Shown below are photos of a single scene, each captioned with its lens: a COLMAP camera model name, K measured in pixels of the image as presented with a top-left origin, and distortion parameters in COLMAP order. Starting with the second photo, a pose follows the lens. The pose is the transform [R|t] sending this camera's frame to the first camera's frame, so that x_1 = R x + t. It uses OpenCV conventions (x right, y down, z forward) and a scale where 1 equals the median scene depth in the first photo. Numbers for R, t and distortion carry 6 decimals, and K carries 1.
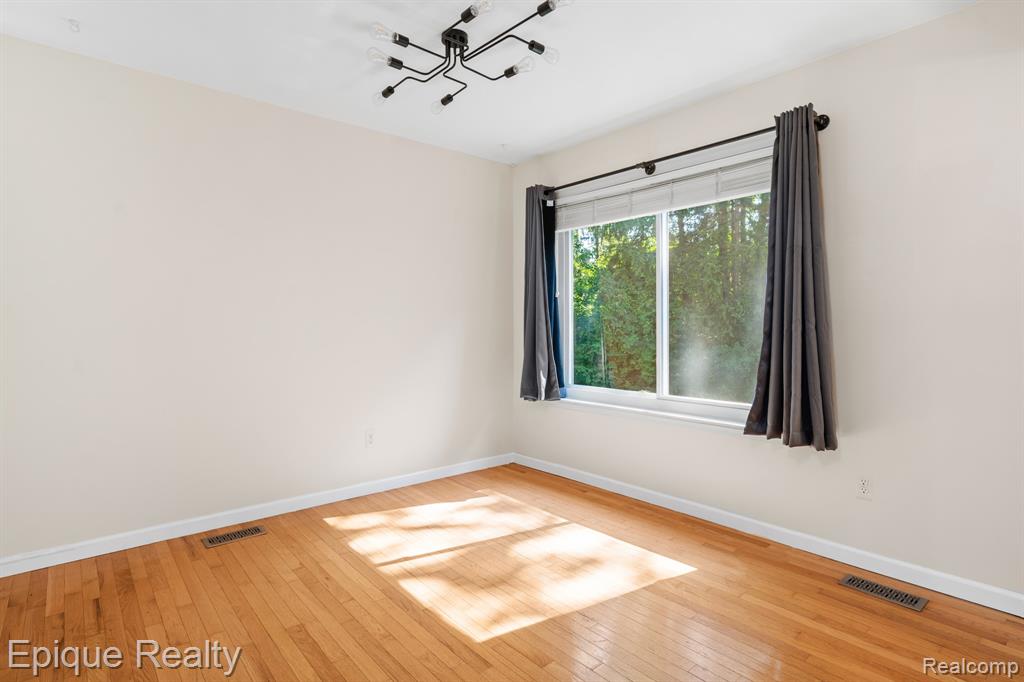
lens RADIAL K [[531.5, 0, 519.5], [0, 531.5, 332.4], [0, 0, 1]] dist [0.003390, 0.000134]
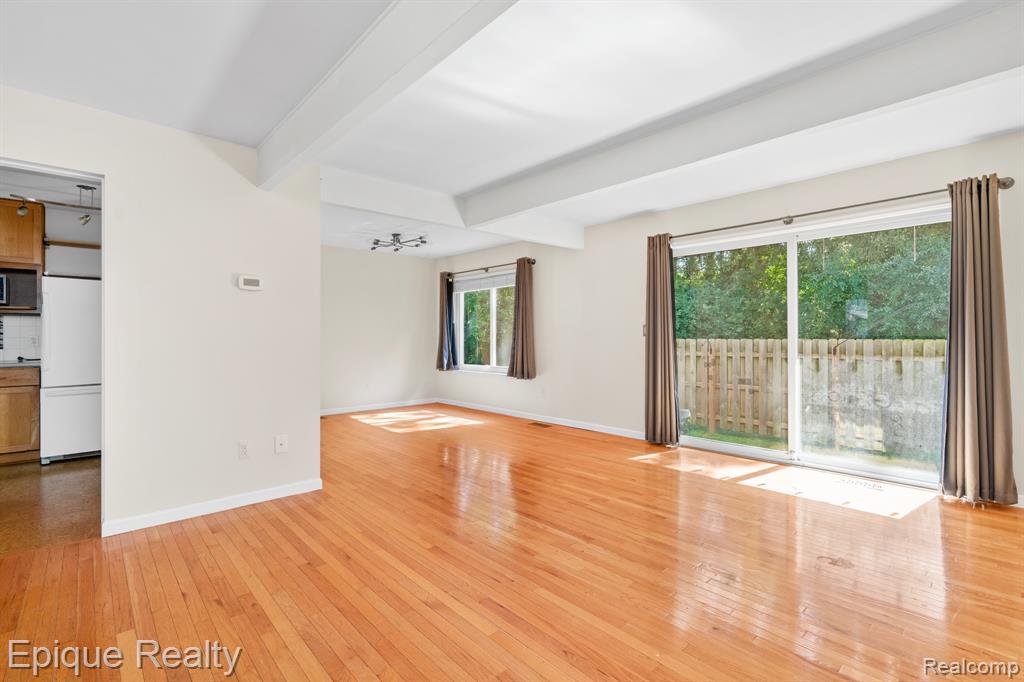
lens RADIAL K [[467.4, 0, 508.8], [0, 467.4, 343.5], [0, 0, 1]] dist [-0.005290, 0.001766]
pose [[0.999814, -0.005868, 0.018397, 0.304387], [0.005948, 0.999973, -0.004283, 0.028195], [-0.018371, 0.004391, 0.999822, -1.066498]]
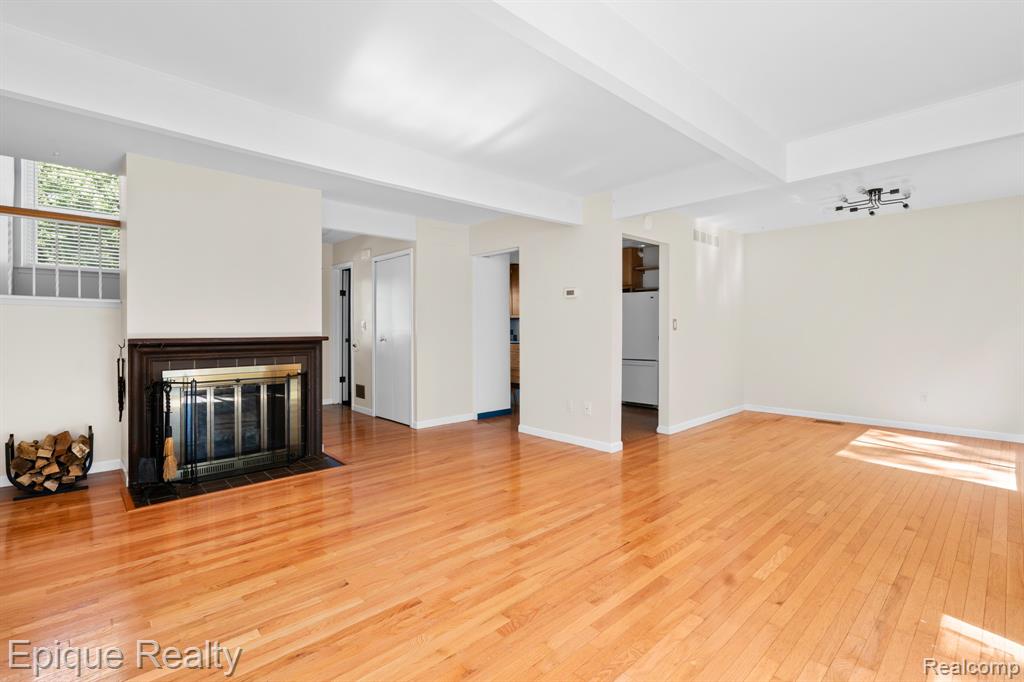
lens RADIAL K [[467.4, 0, 507.2], [0, 467.4, 336.5], [0, 0, 1]] dist [-0.005290, 0.001766]
pose [[0.025814, 0.014234, -0.999565, 2.343698], [-0.021684, 0.999671, 0.013675, -0.005214], [0.999432, 0.021322, 0.026114, 0.640335]]
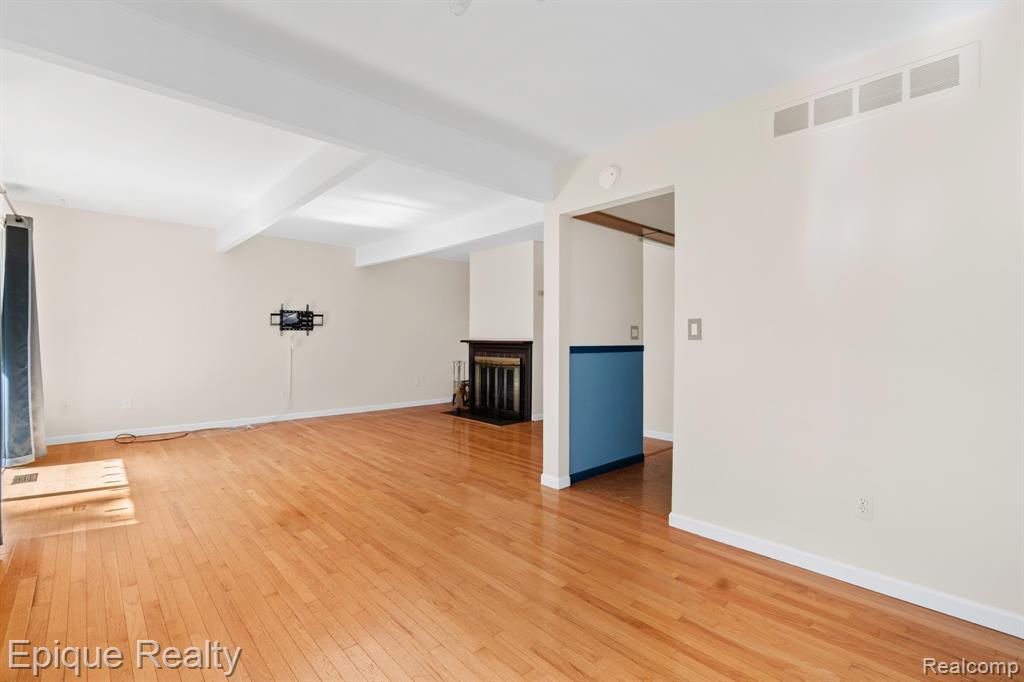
lens RADIAL K [[467.4, 0, 508.3], [0, 467.4, 332.9], [0, 0, 1]] dist [-0.005290, 0.001766]
pose [[-0.999846, -0.004567, -0.016926, -0.402402], [-0.004847, 0.999852, 0.016521, -0.086225], [0.016848, 0.016601, -0.999720, 3.903639]]
